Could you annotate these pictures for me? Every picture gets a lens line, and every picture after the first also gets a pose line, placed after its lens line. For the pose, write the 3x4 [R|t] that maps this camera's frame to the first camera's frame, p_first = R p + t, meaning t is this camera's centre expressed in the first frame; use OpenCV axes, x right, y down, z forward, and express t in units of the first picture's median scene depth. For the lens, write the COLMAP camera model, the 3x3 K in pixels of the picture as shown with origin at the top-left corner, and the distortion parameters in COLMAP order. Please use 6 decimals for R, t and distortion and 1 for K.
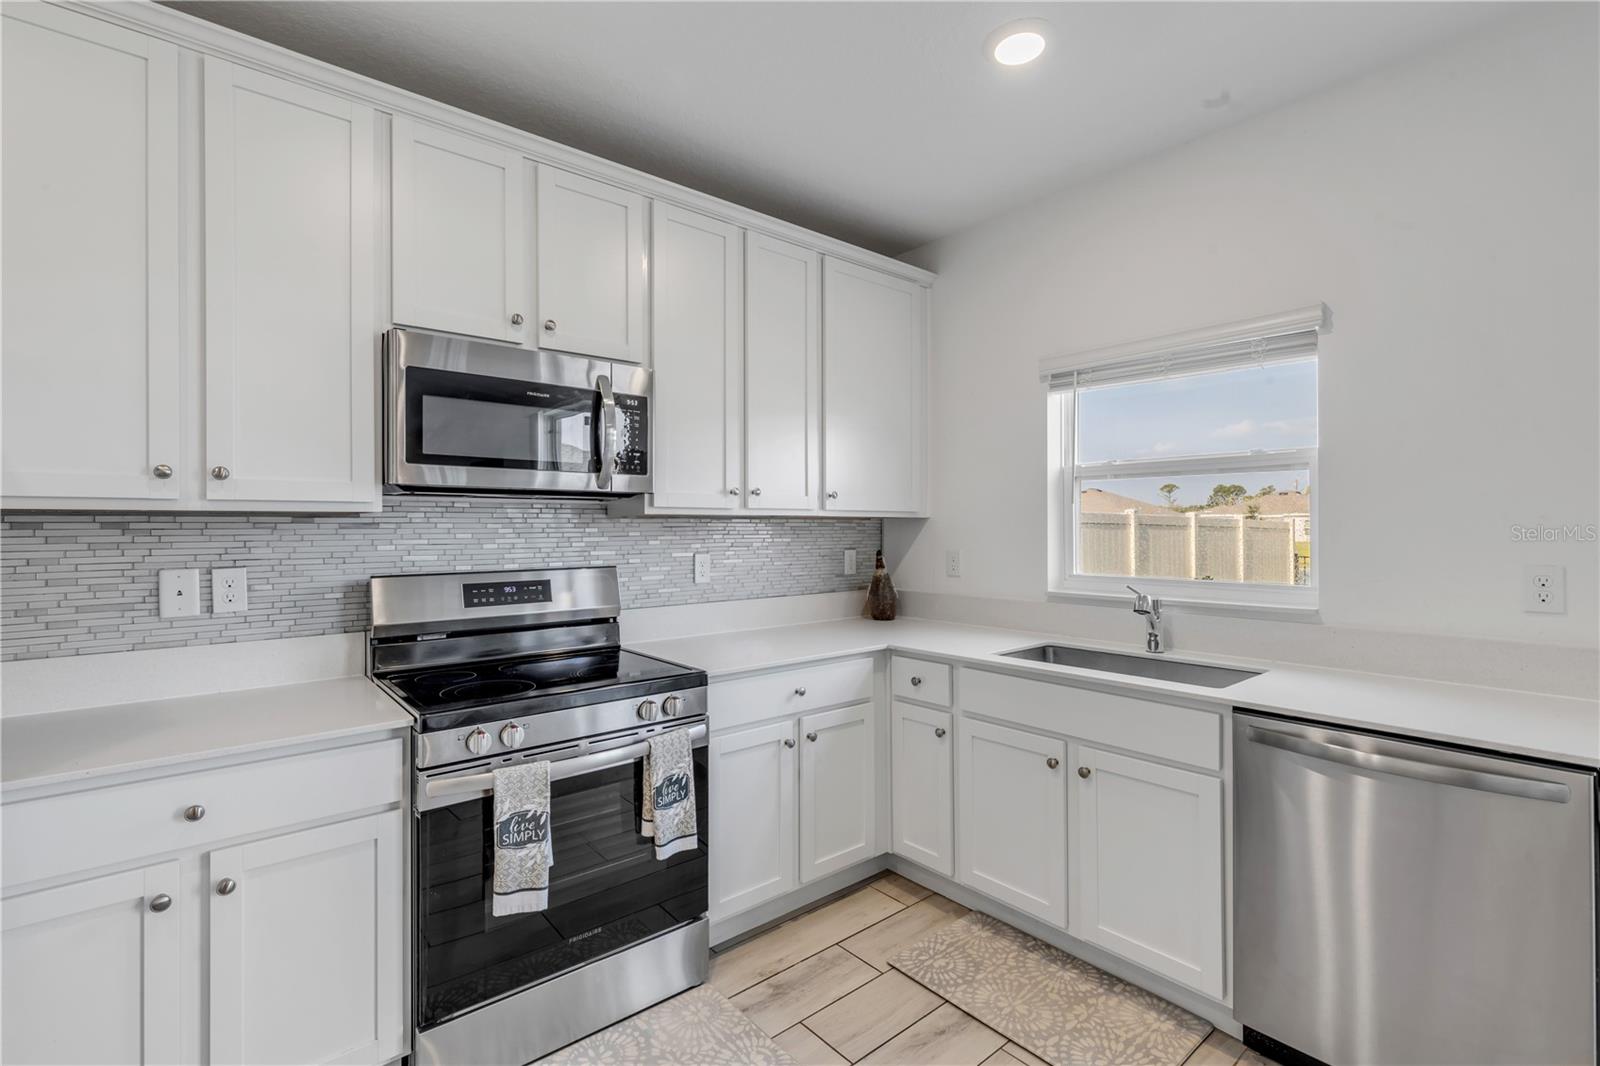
lens RADIAL K [[721.2, 0, 798.0], [0, 721.2, 527.4], [0, 0, 1]] dist [0.006269, -0.000532]
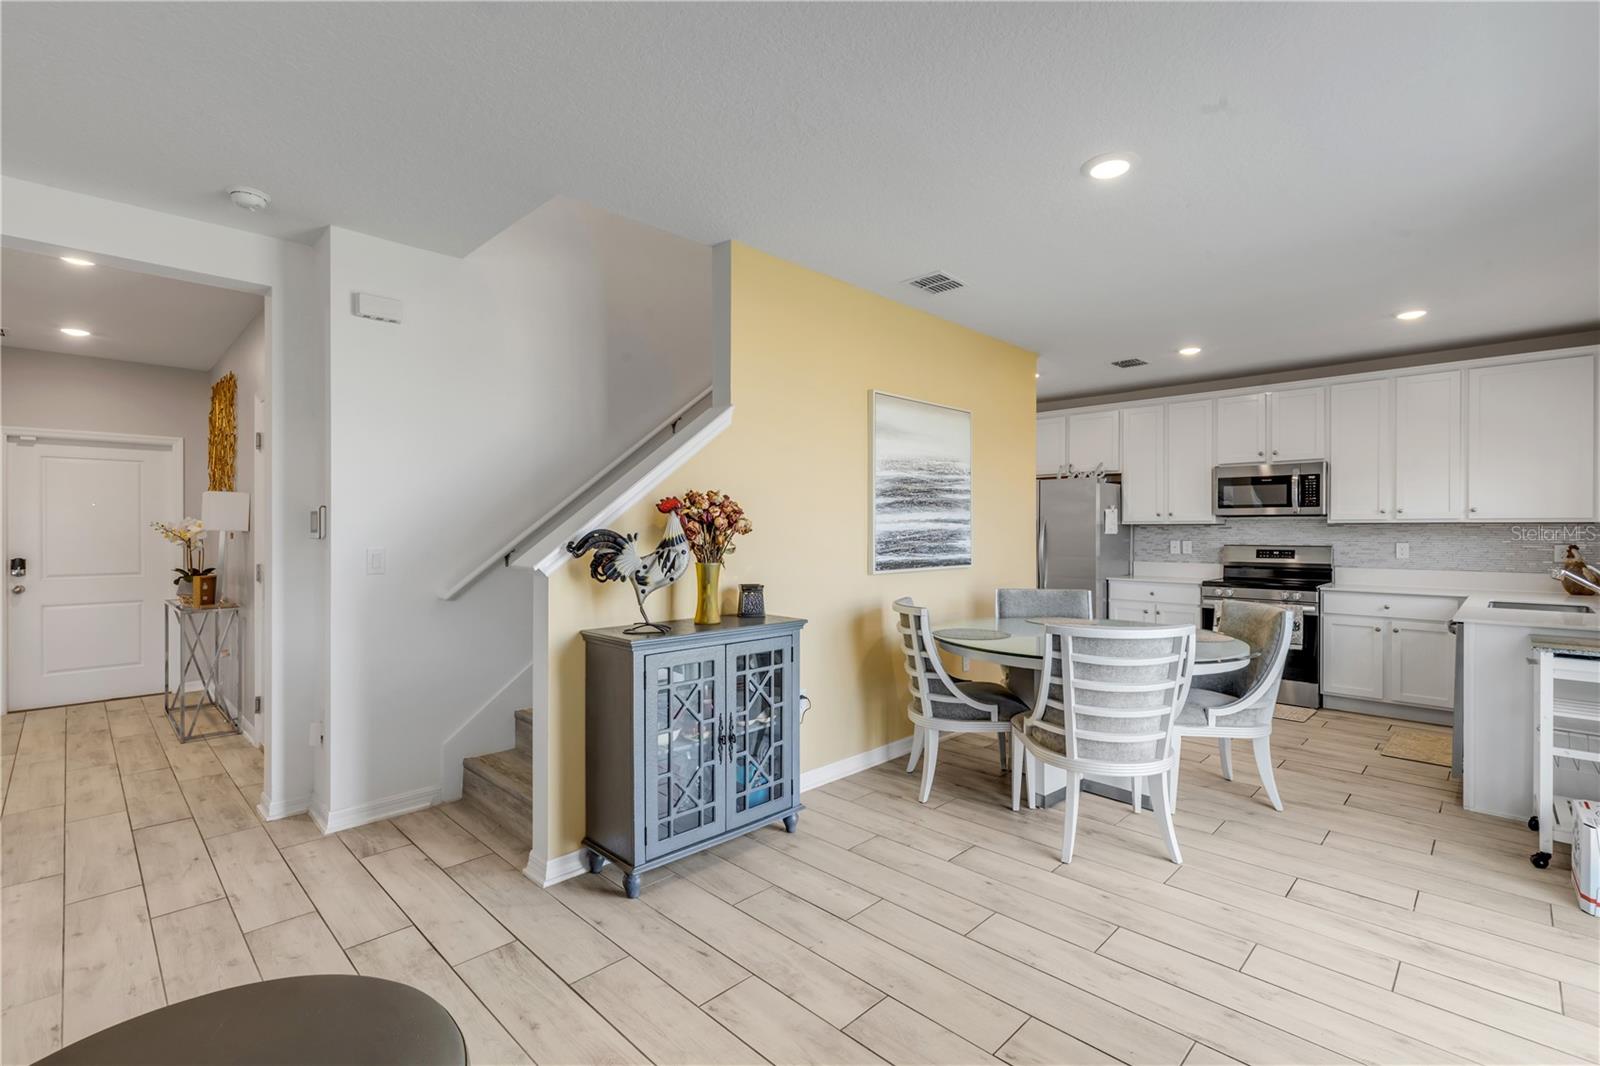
lens RADIAL K [[721.2, 0, 798.0], [0, 721.2, 527.4], [0, 0, 1]] dist [0.006269, -0.000532]
pose [[0.090922, -0.000970, -0.995858, 2.140216], [-0.001417, 0.999998, -0.001103, 0.001311], [0.995857, 0.001512, 0.090921, -0.988074]]
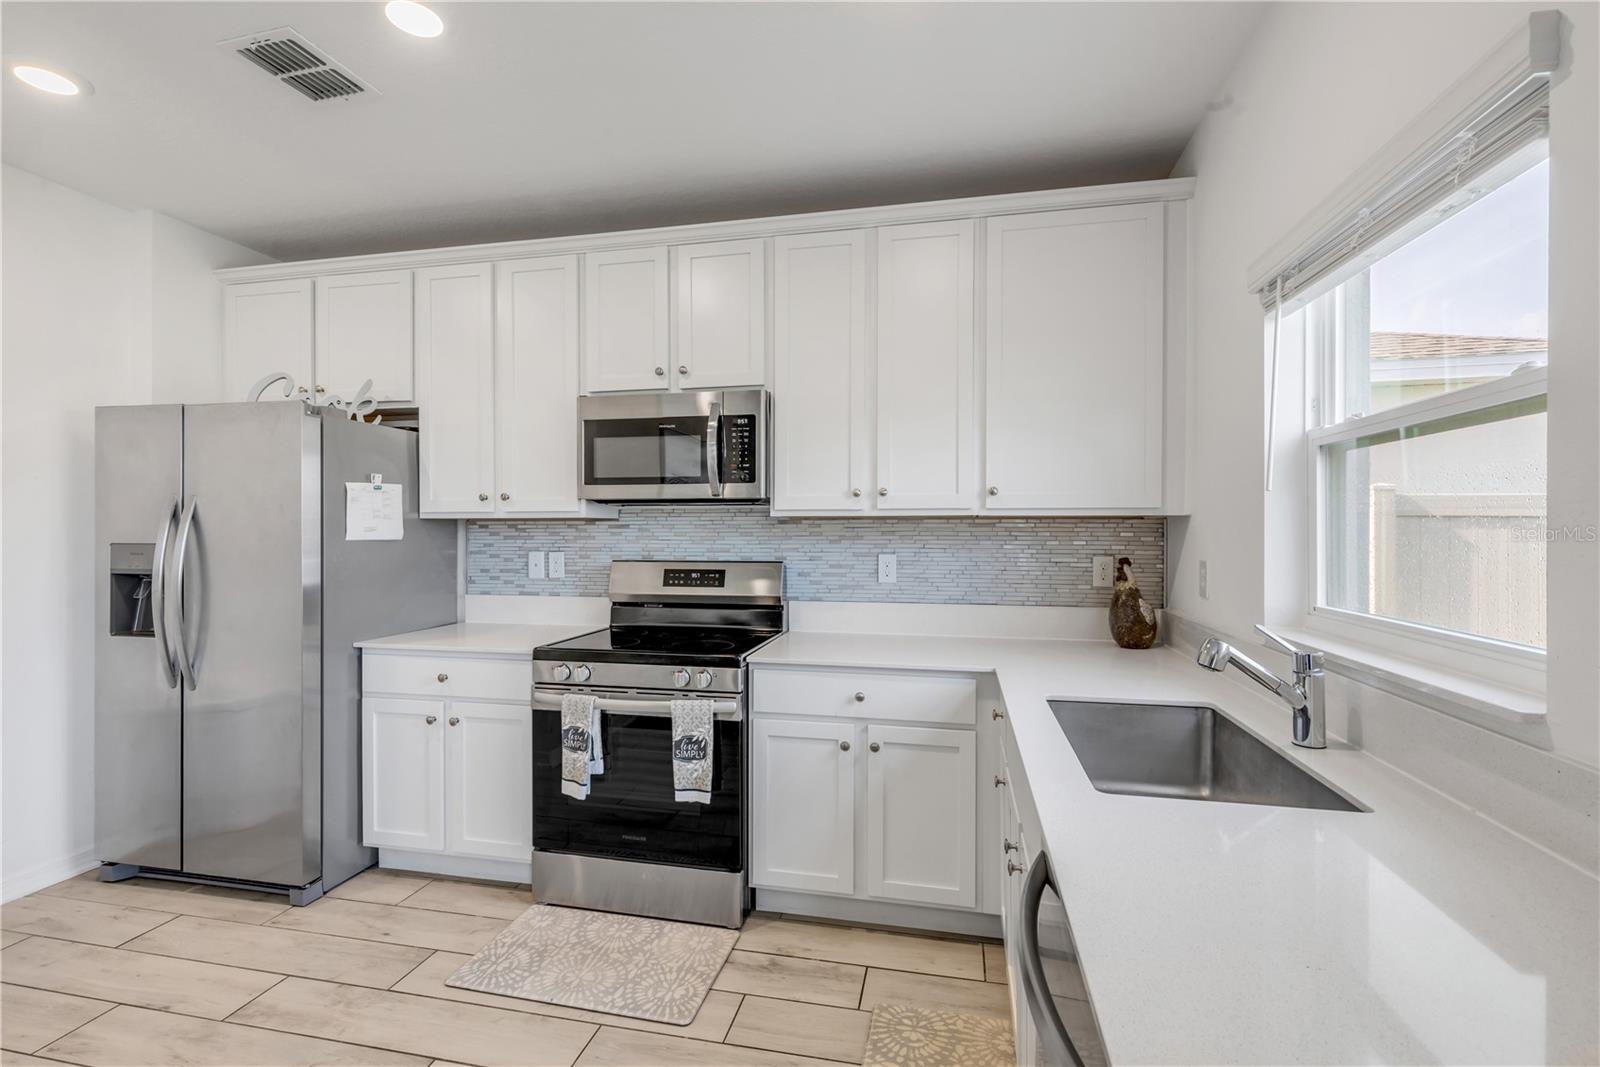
lens RADIAL K [[723.8, 0, 800.0], [0, 723.8, 533.5], [0, 0, 1]] dist [0.004197, 0.001567]
pose [[0.612801, 0.007424, -0.790202, 0.796662], [-0.001269, 0.999964, 0.008411, -0.000975], [0.790236, -0.004151, 0.612789, 0.371718]]
